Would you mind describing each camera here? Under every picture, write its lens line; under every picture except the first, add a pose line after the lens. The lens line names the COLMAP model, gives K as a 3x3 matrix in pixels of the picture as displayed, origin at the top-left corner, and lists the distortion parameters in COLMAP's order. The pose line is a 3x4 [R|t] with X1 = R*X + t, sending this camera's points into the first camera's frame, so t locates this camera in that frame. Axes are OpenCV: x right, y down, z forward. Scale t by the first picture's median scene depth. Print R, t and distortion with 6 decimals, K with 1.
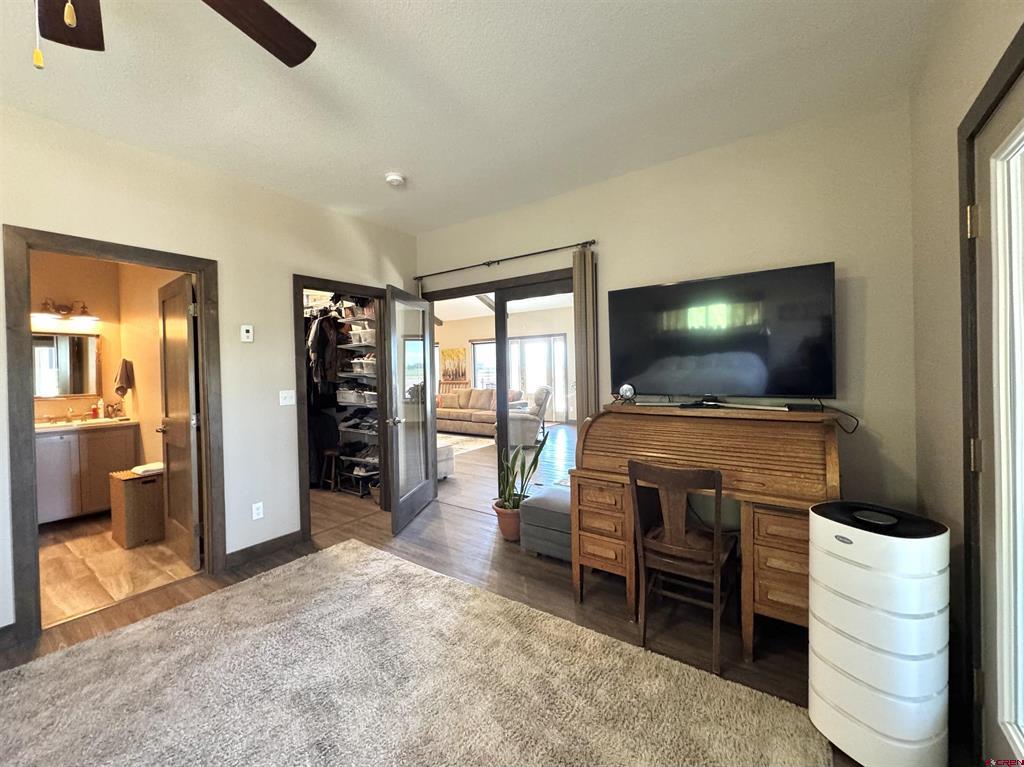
lens RADIAL K [[409.3, 0, 510.9], [0, 409.3, 379.8], [0, 0, 1]] dist [-0.000695, -0.000051]
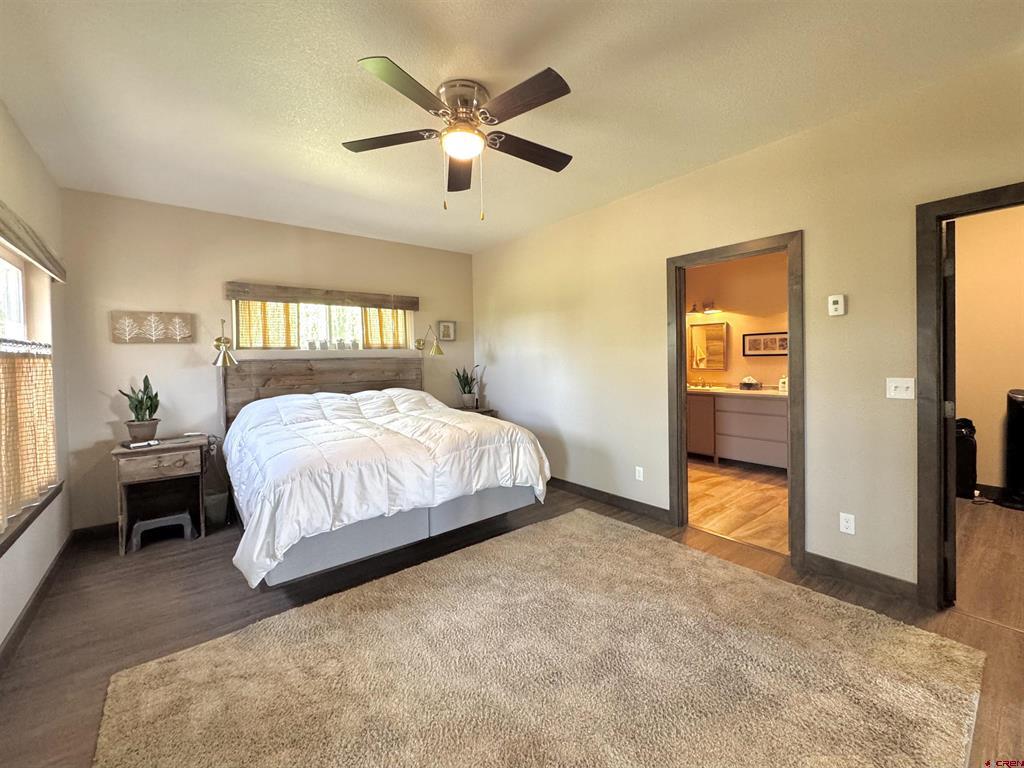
lens RADIAL K [[409.3, 0, 510.9], [0, 409.3, 380.3], [0, 0, 1]] dist [-0.000695, -0.000051]
pose [[-0.266173, 0.074680, -0.961028, 0.346707], [0.005970, 0.997103, 0.075830, -0.030770], [0.963907, 0.014447, -0.265847, 0.619743]]
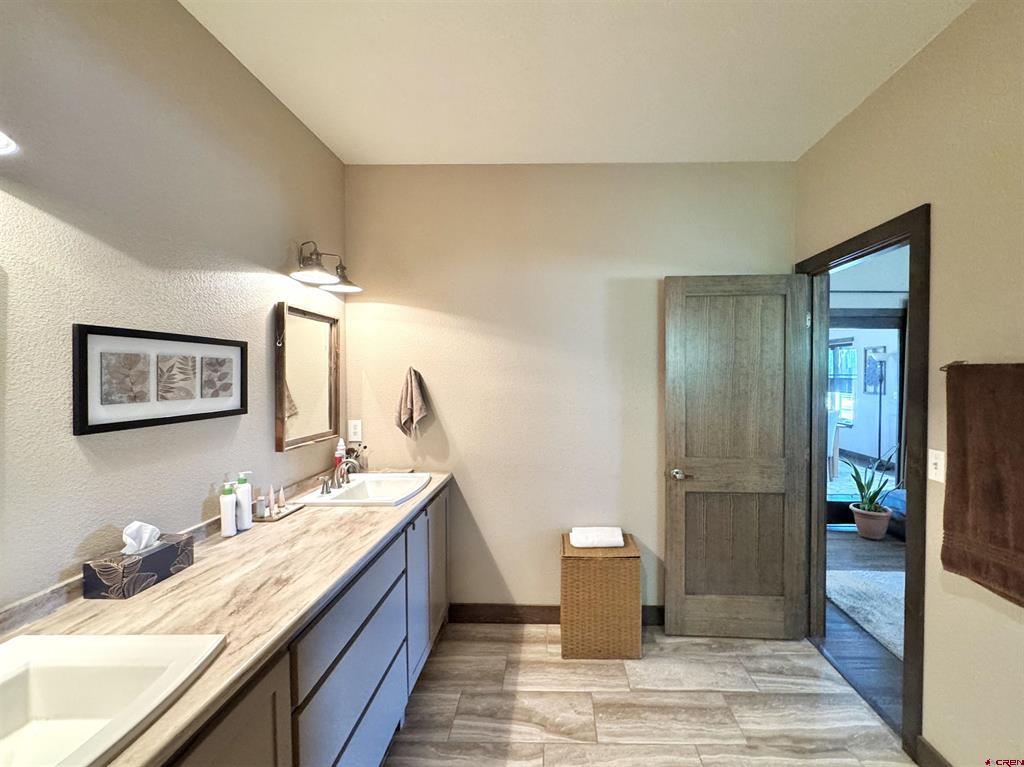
lens RADIAL K [[451.0, 0, 545.4], [0, 451.0, 384.1], [0, 0, 1]] dist [-0.000662, -0.000082]
pose [[0.824614, 0.008174, 0.565636, -1.765344], [-0.007652, 0.999965, -0.003294, -0.040379], [-0.565644, -0.001612, 0.824648, 0.564700]]
